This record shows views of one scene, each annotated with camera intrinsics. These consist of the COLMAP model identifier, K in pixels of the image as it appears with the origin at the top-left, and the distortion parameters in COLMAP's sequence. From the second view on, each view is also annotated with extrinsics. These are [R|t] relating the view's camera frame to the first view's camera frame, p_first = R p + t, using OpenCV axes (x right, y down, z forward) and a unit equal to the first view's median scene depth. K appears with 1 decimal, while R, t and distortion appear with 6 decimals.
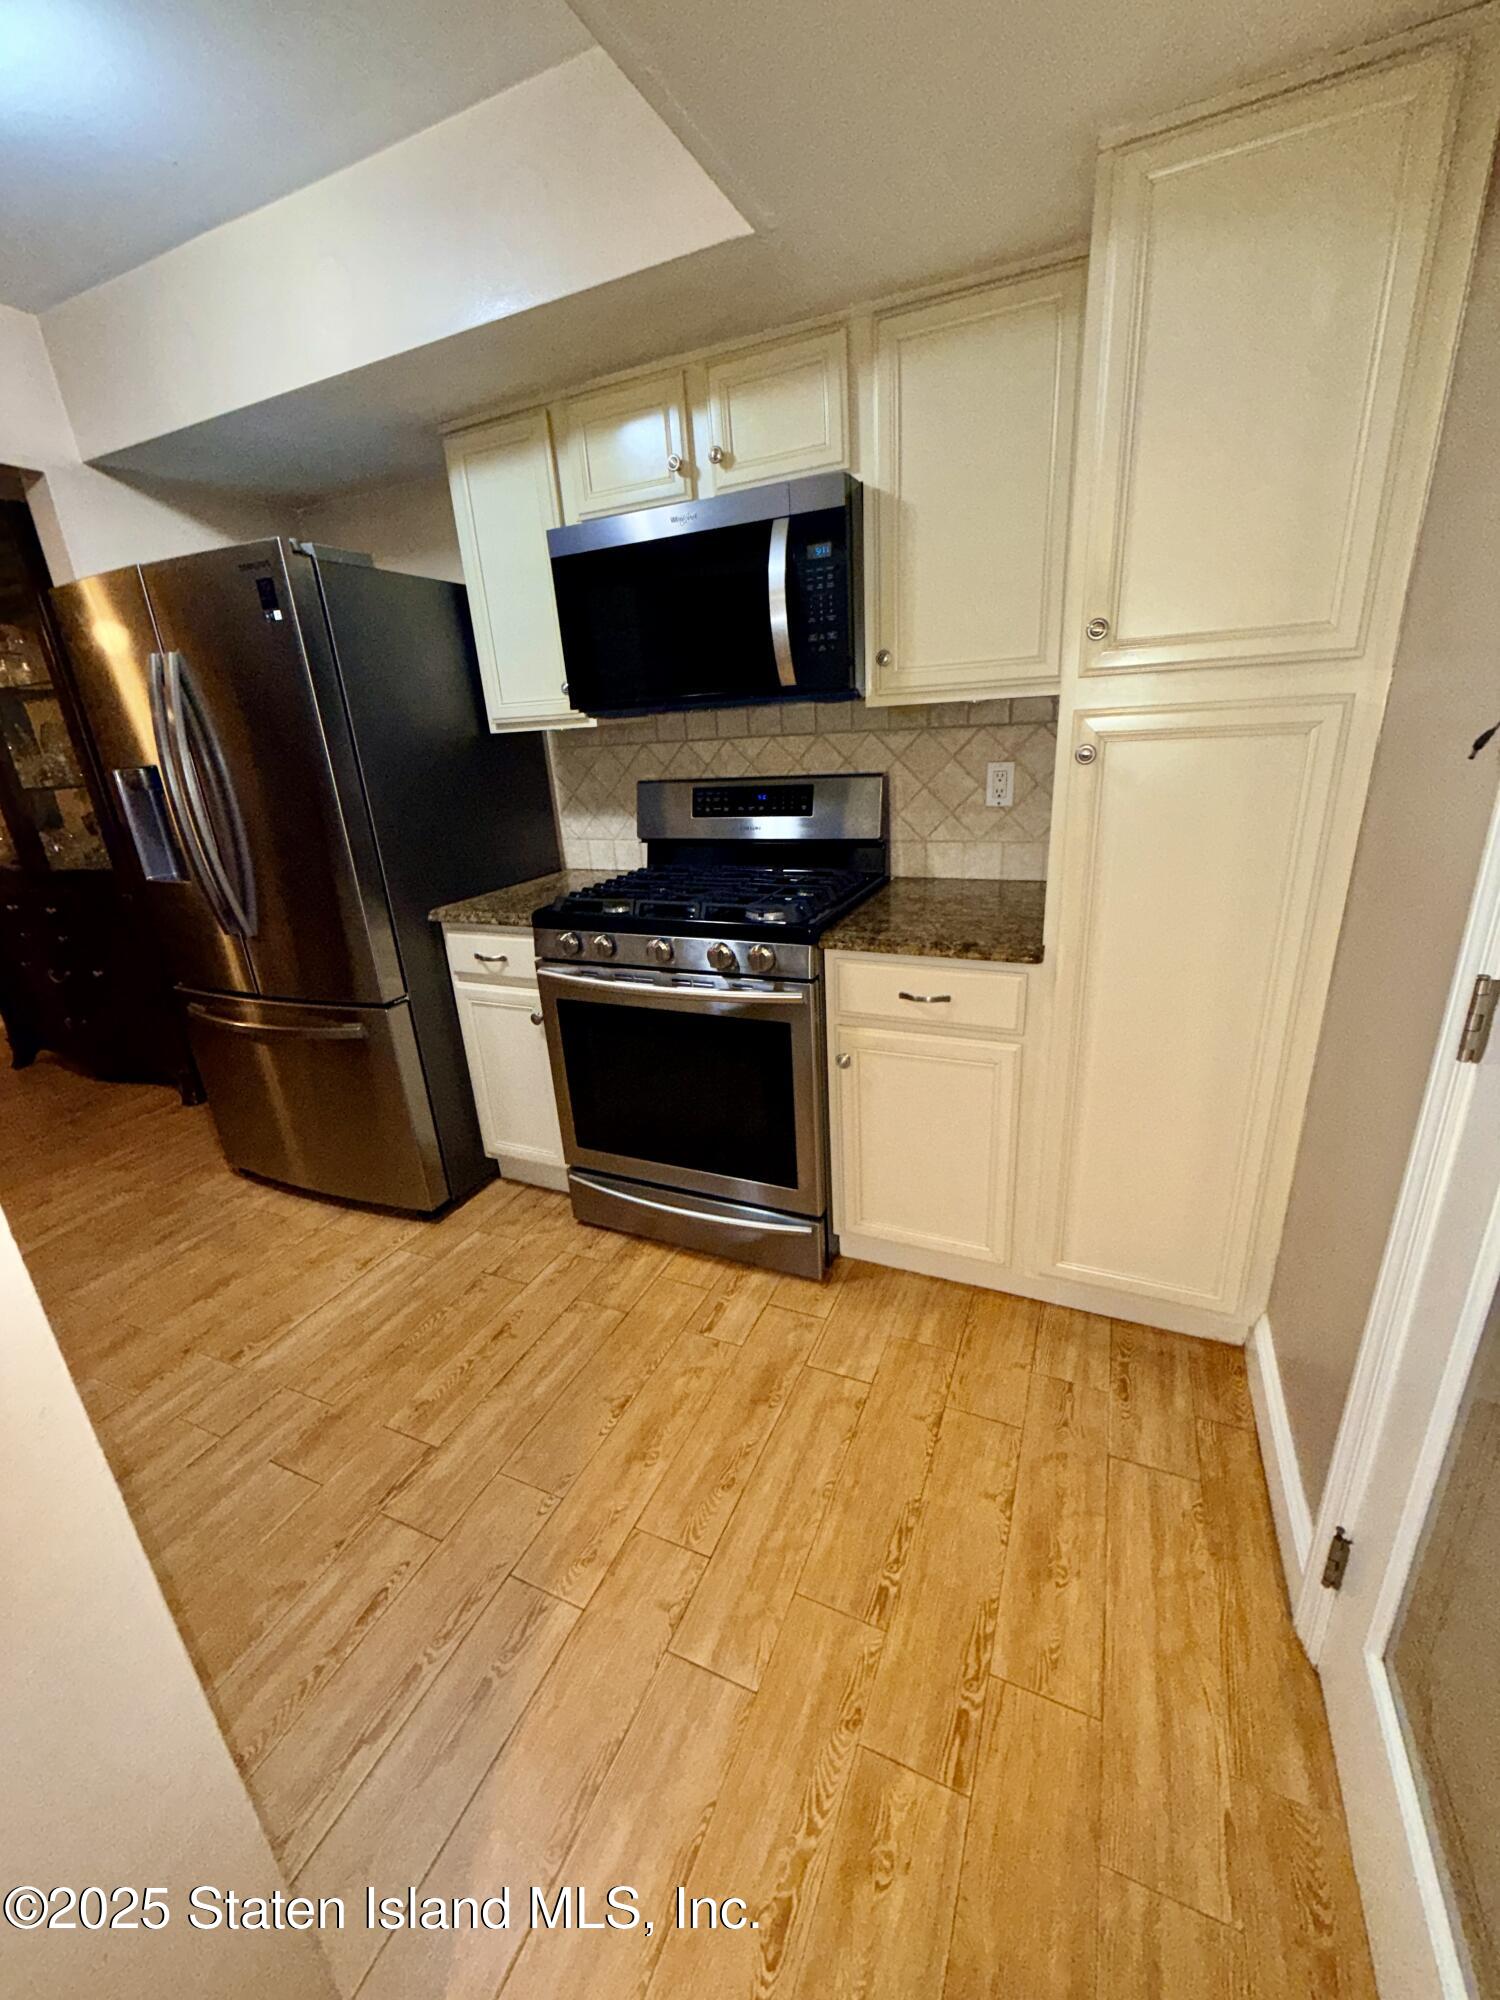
lens RADIAL K [[792.6, 0, 754.5], [0, 792.6, 1000.2], [0, 0, 1]] dist [0.001747, -0.000785]
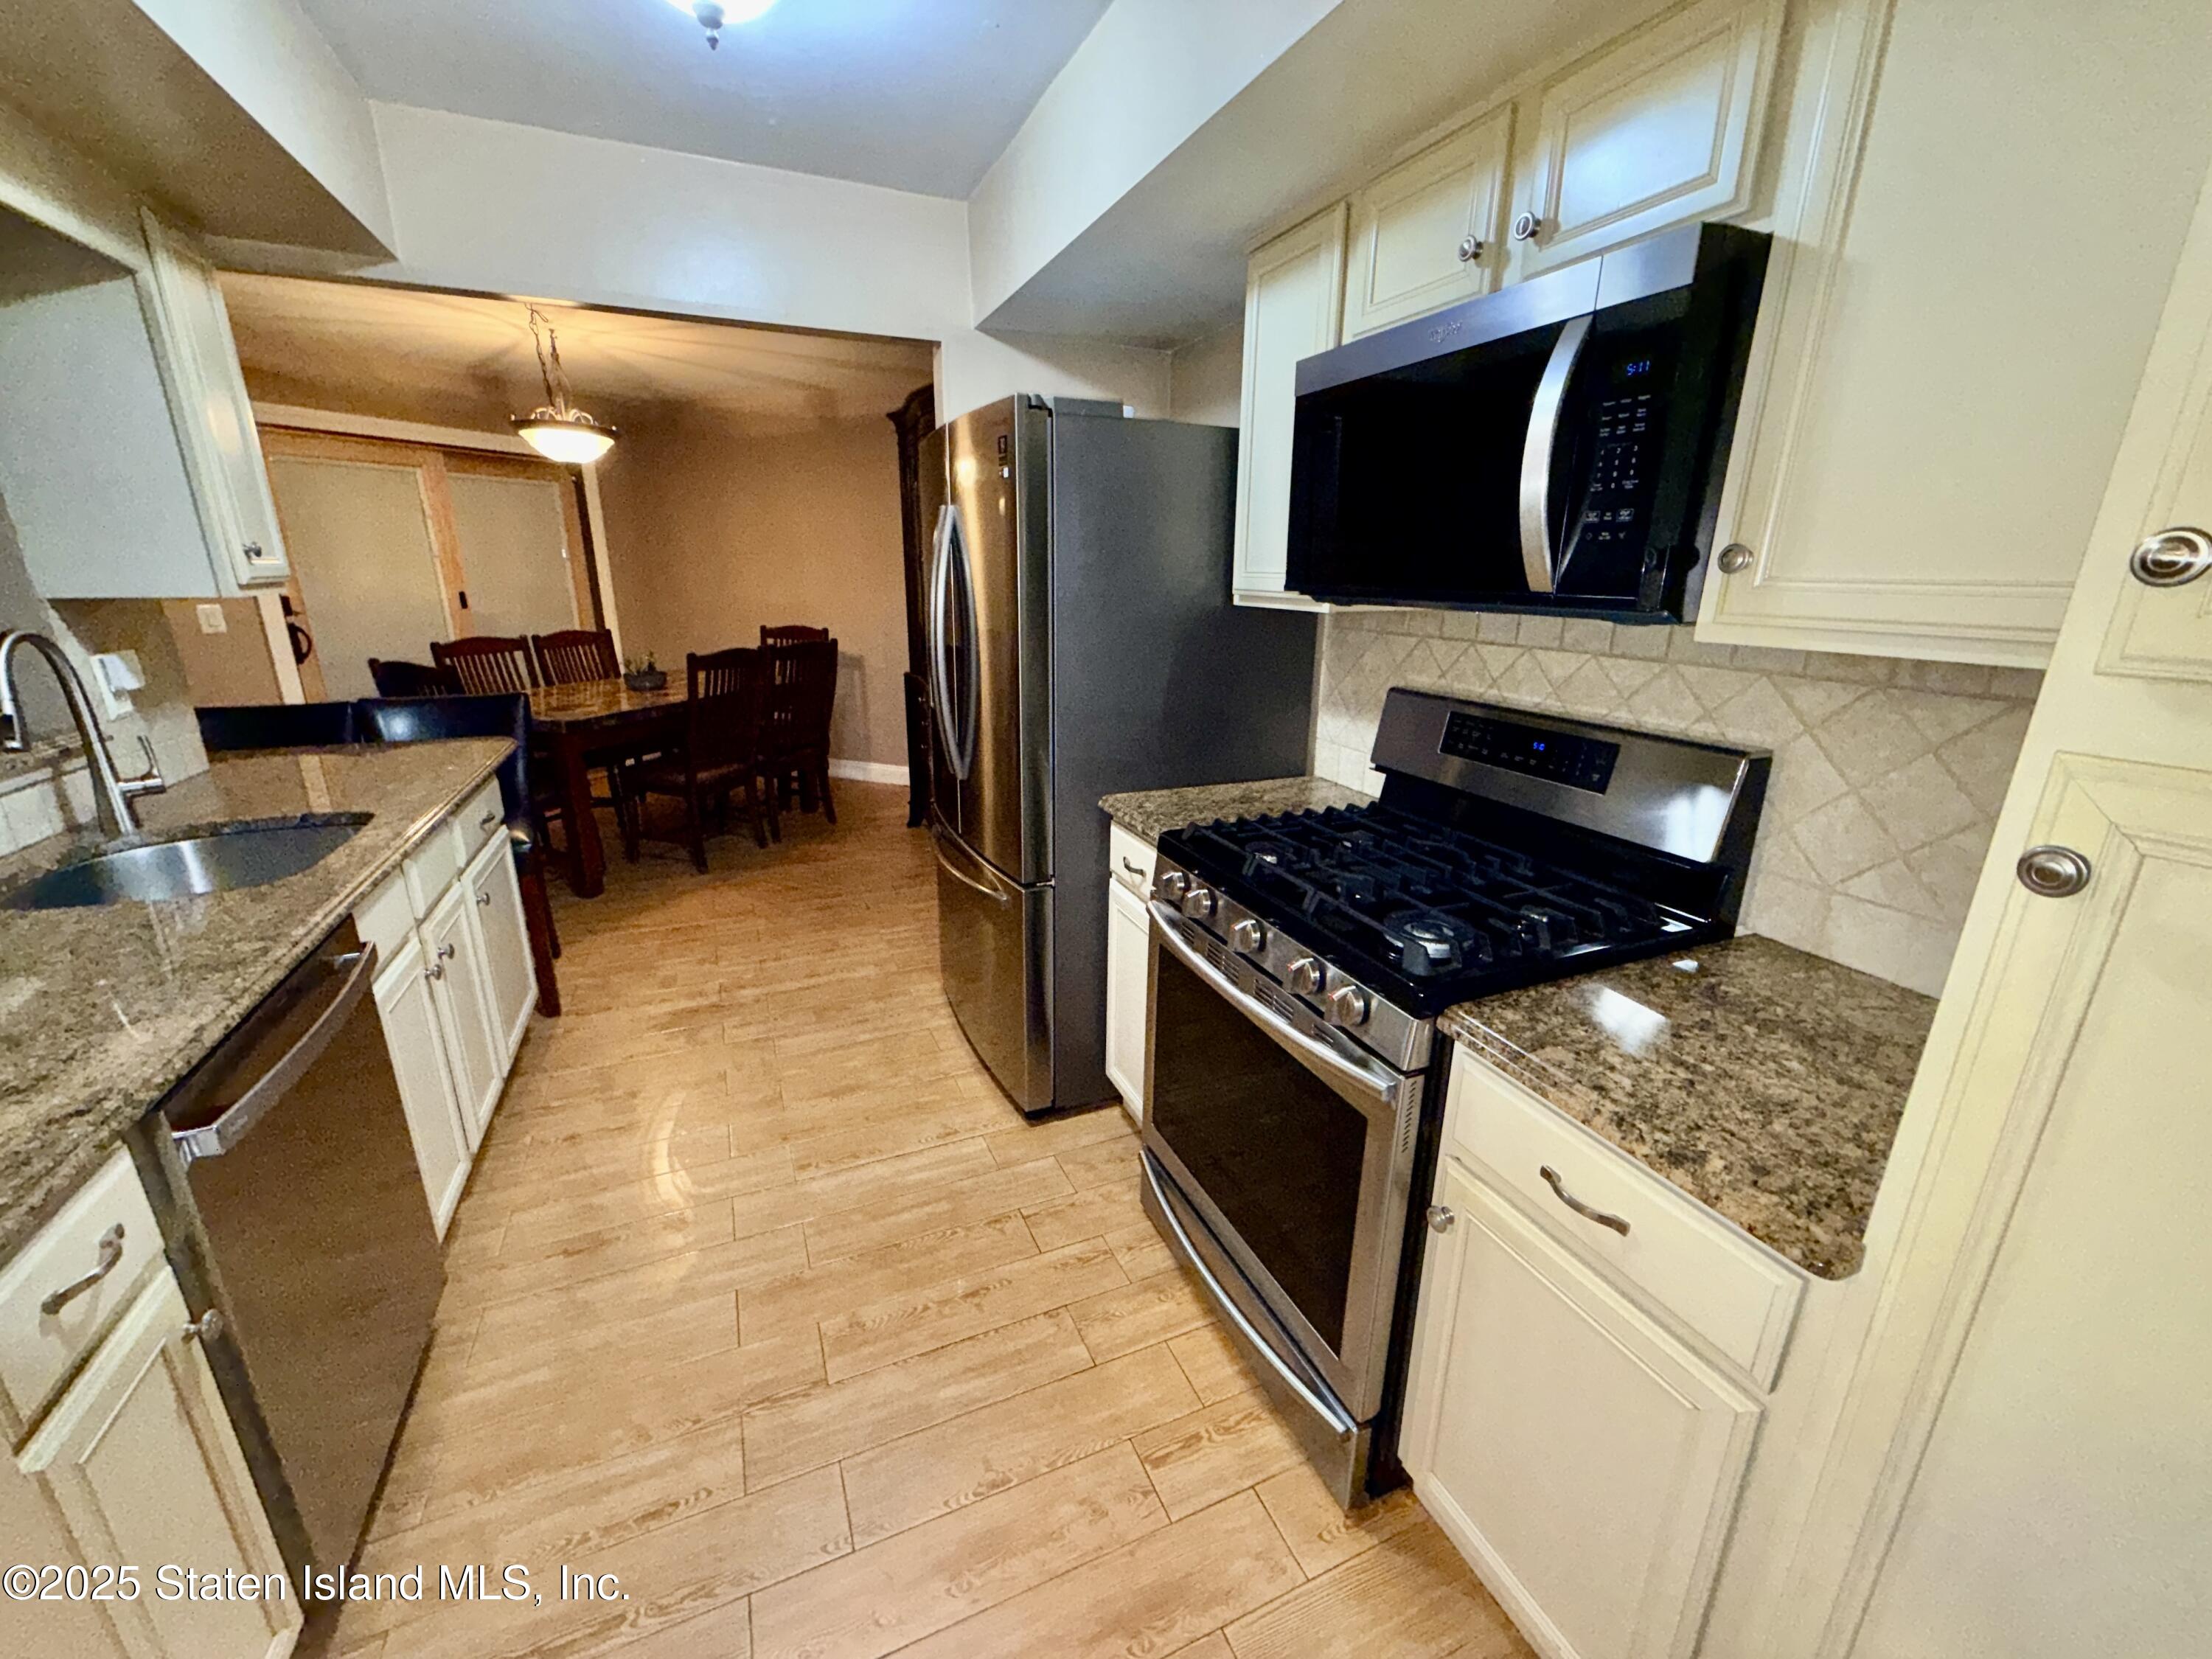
lens RADIAL K [[876.6, 0, 1103.6], [0, 876.6, 834.3], [0, 0, 1]] dist [0.001747, -0.000785]
pose [[0.737094, 0.261157, -0.623289, 0.231963], [-0.276597, 0.958106, 0.074344, -0.158925], [0.616592, 0.117601, 0.778450, 0.266559]]
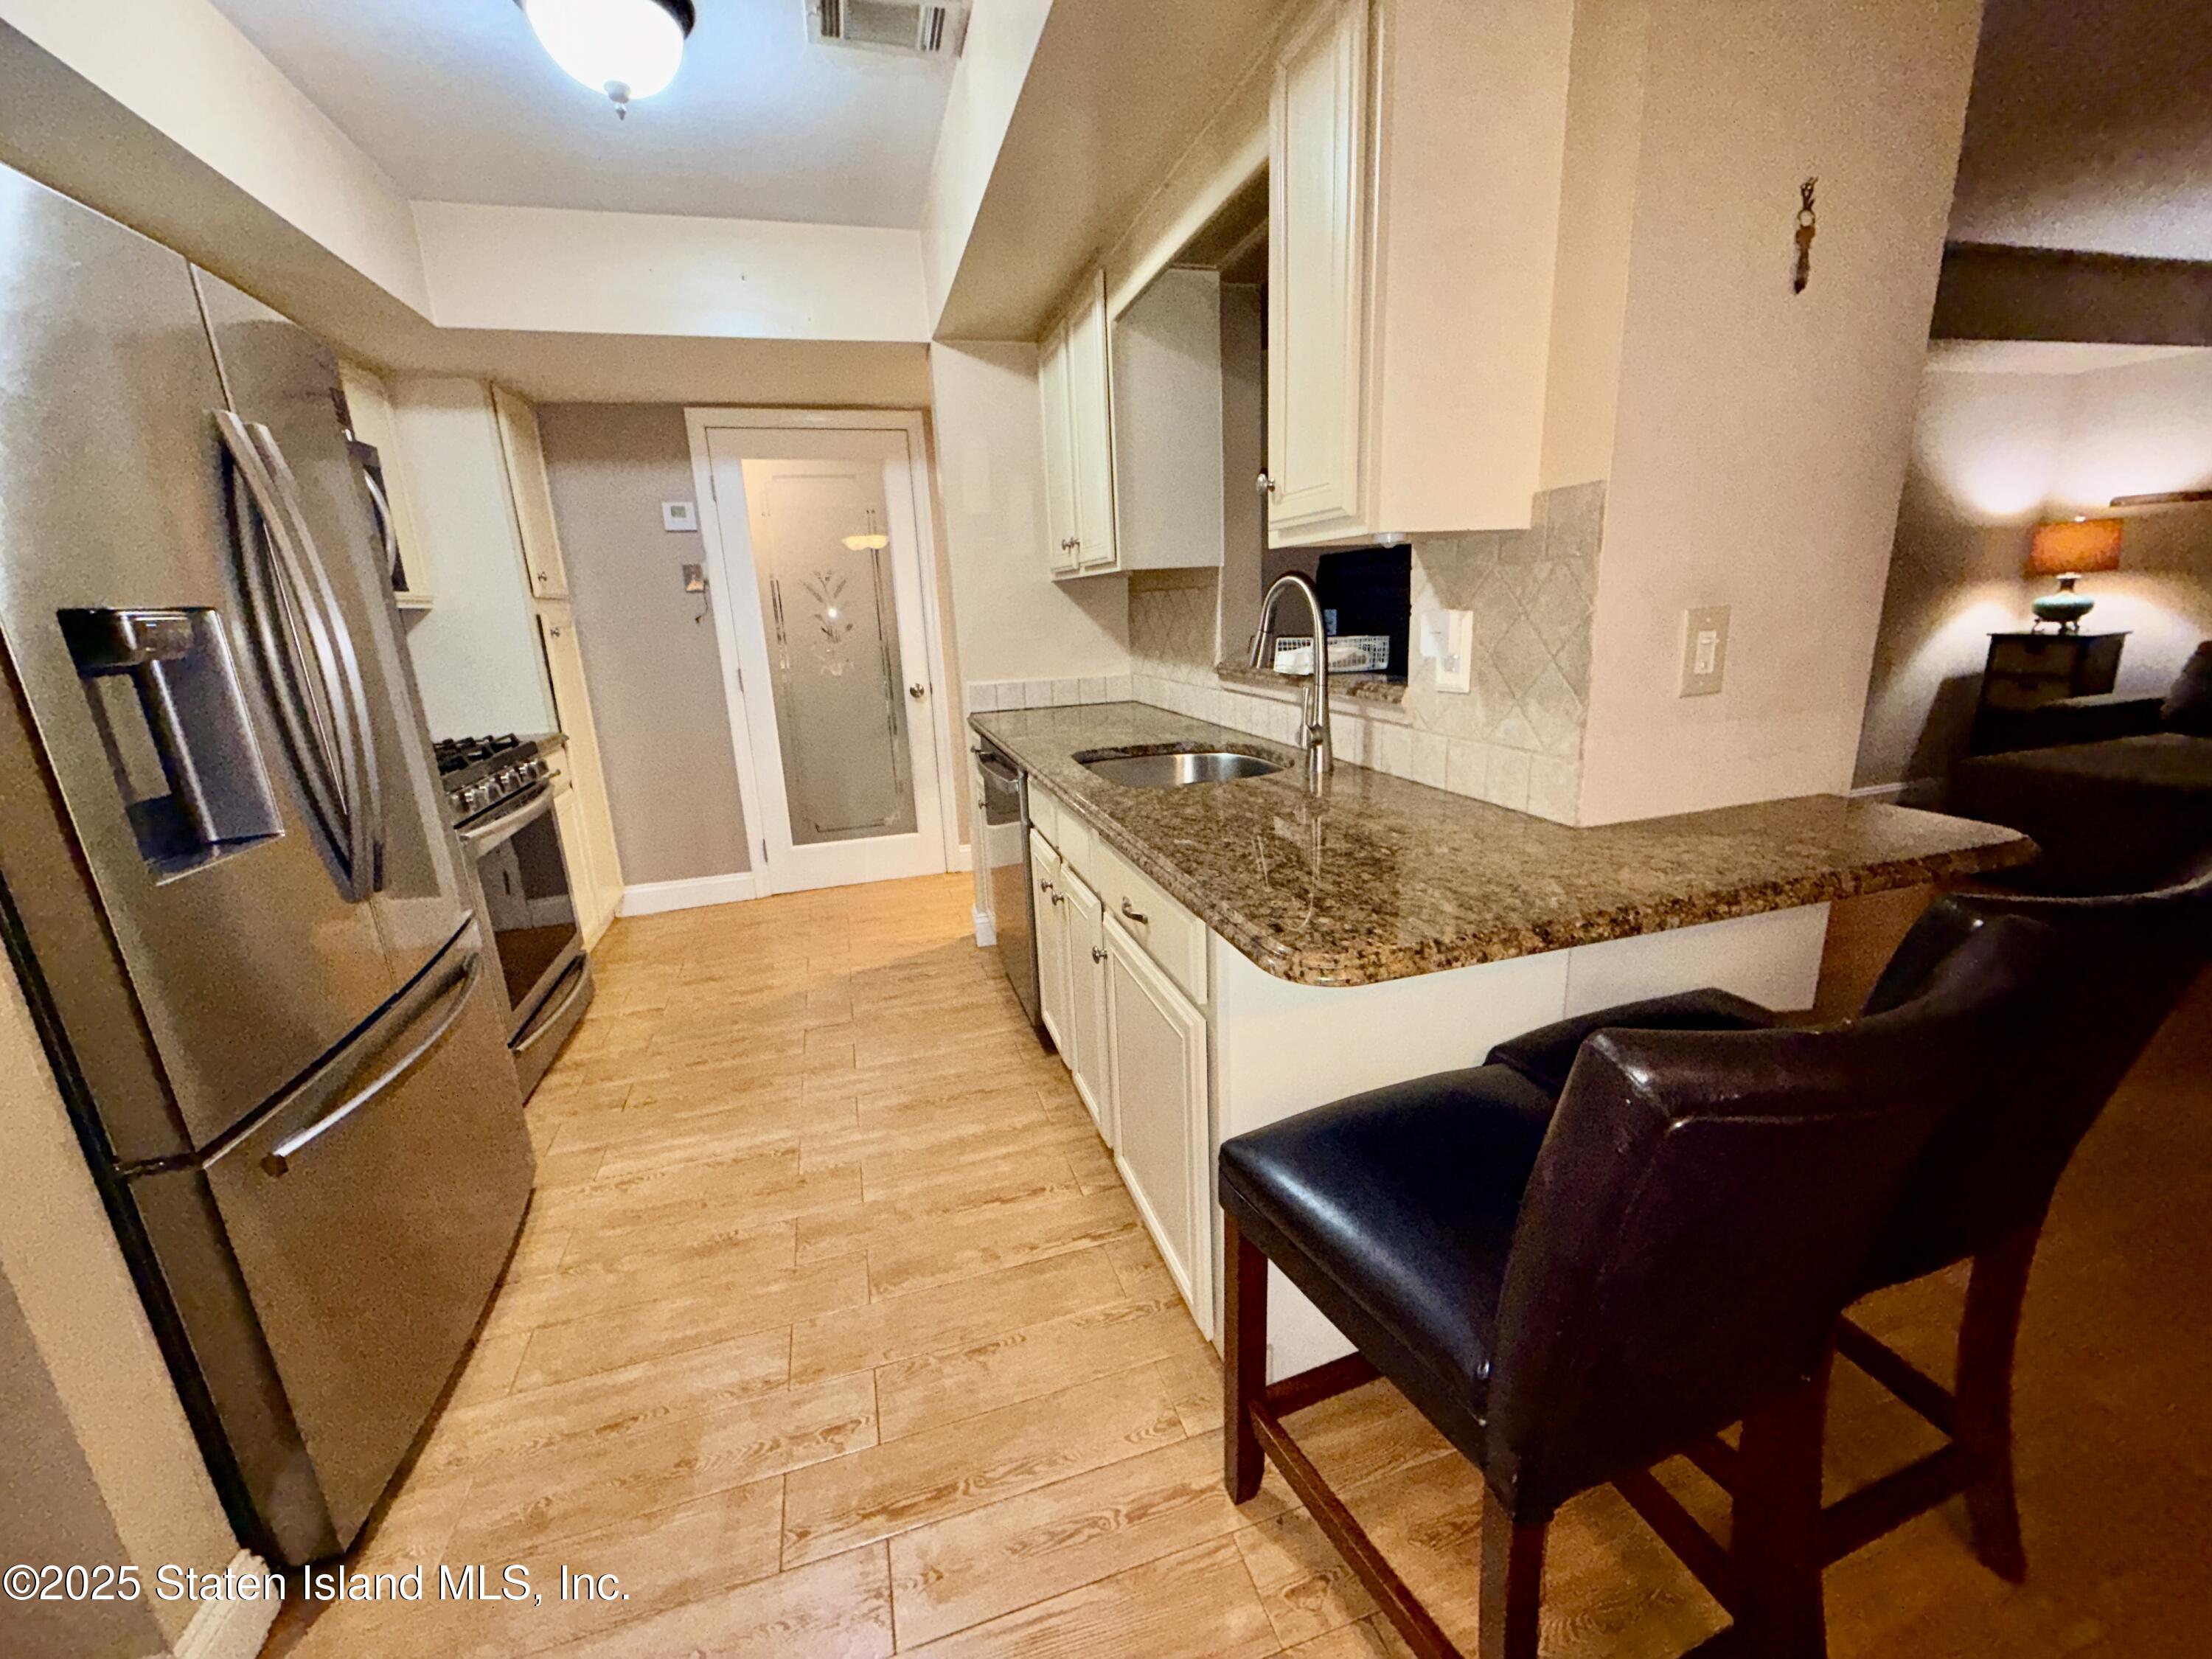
lens RADIAL K [[876.6, 0, 1099.1], [0, 876.6, 822.2], [0, 0, 1]] dist [0.001747, -0.000785]
pose [[-0.648286, -0.100829, 0.754691, -1.614930], [0.331723, 0.854773, 0.399153, -0.226565], [-0.685336, 0.509114, -0.520690, 1.022116]]
